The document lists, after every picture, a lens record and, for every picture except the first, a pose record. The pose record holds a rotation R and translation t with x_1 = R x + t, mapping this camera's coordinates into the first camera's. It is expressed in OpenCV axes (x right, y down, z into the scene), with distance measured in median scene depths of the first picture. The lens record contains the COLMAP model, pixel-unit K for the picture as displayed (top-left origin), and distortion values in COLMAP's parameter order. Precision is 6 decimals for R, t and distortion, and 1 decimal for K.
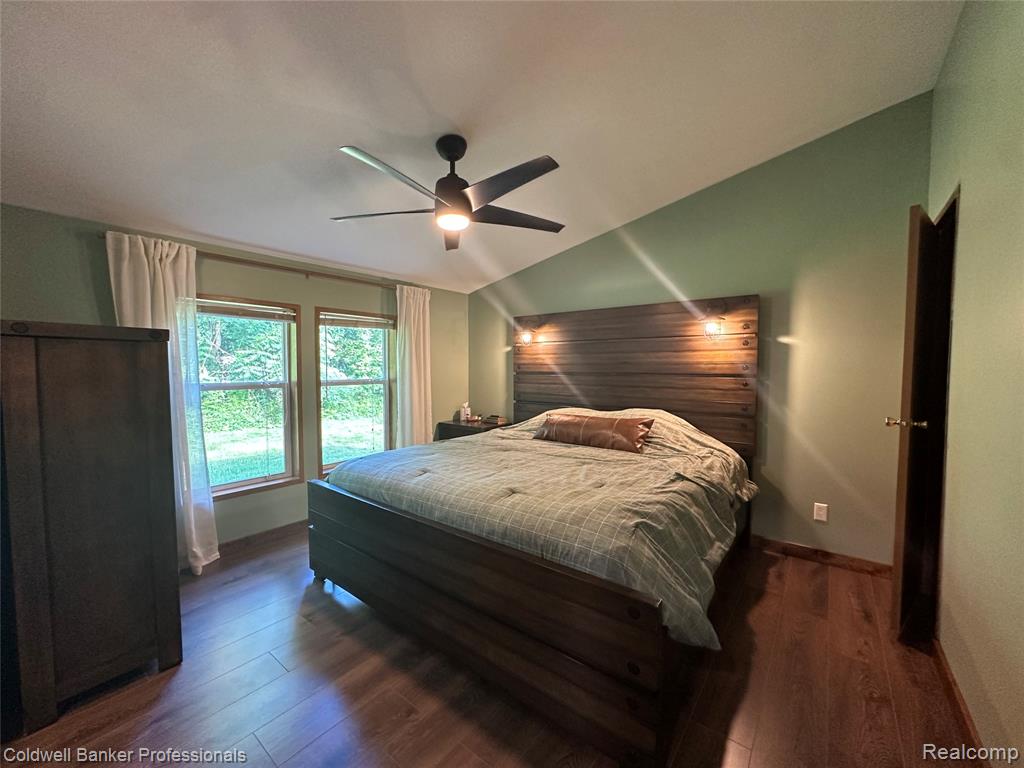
lens RADIAL K [[409.4, 0, 511.2], [0, 409.4, 384.5], [0, 0, 1]] dist [-0.006040, 0.000533]
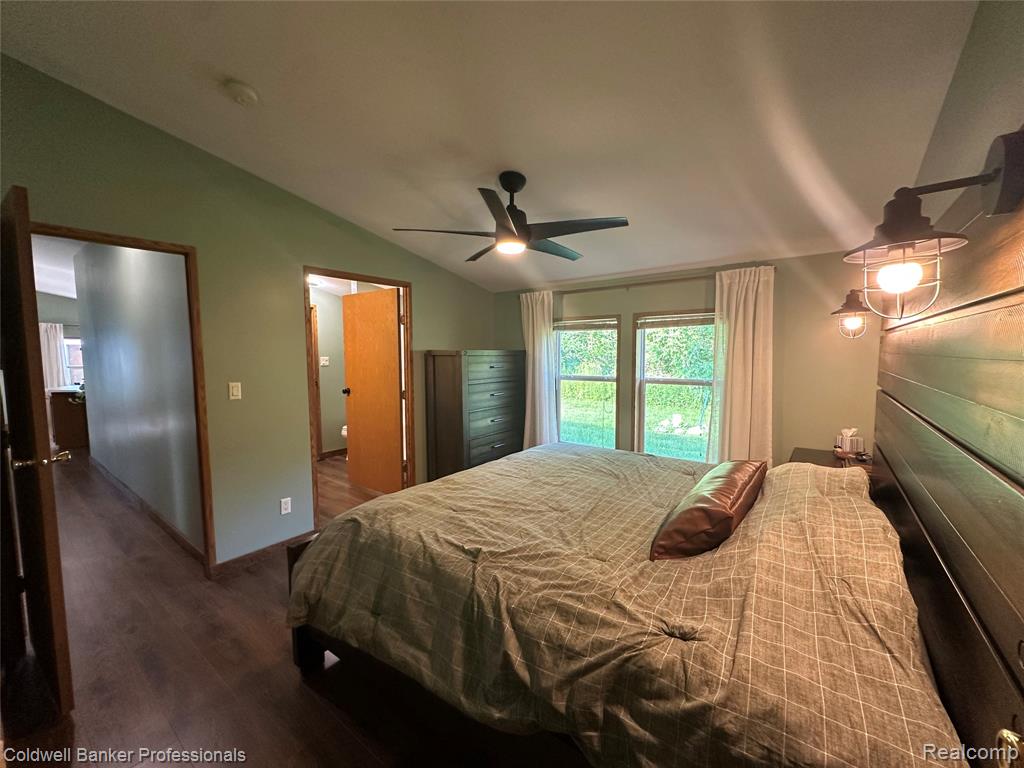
lens RADIAL K [[409.4, 0, 515.6], [0, 409.4, 379.9], [0, 0, 1]] dist [-0.006040, 0.000533]
pose [[0.025942, 0.070983, -0.997140, 0.693349], [-0.037533, 0.996842, 0.069985, -0.075265], [0.998959, 0.035610, 0.028524, 0.668577]]
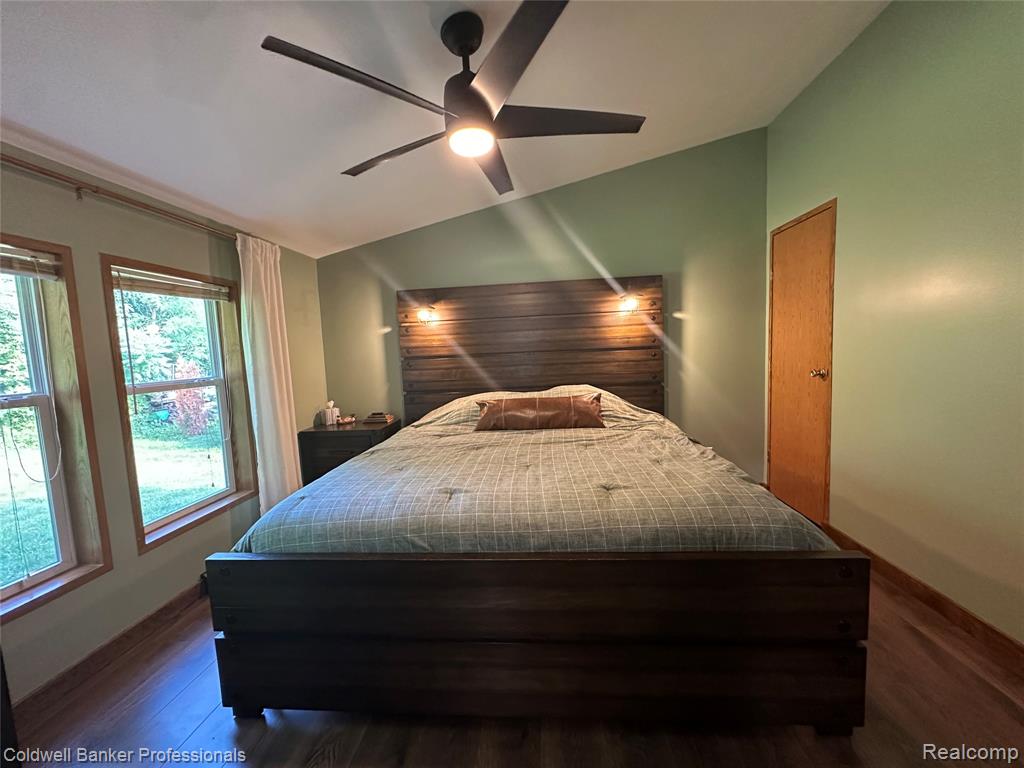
lens RADIAL K [[409.4, 0, 511.7], [0, 409.4, 386.3], [0, 0, 1]] dist [-0.006040, 0.000533]
pose [[0.833464, -0.088129, 0.545501, -0.345299], [0.070100, 0.996087, 0.053819, -0.002095], [-0.548110, -0.006617, 0.836380, 0.241122]]
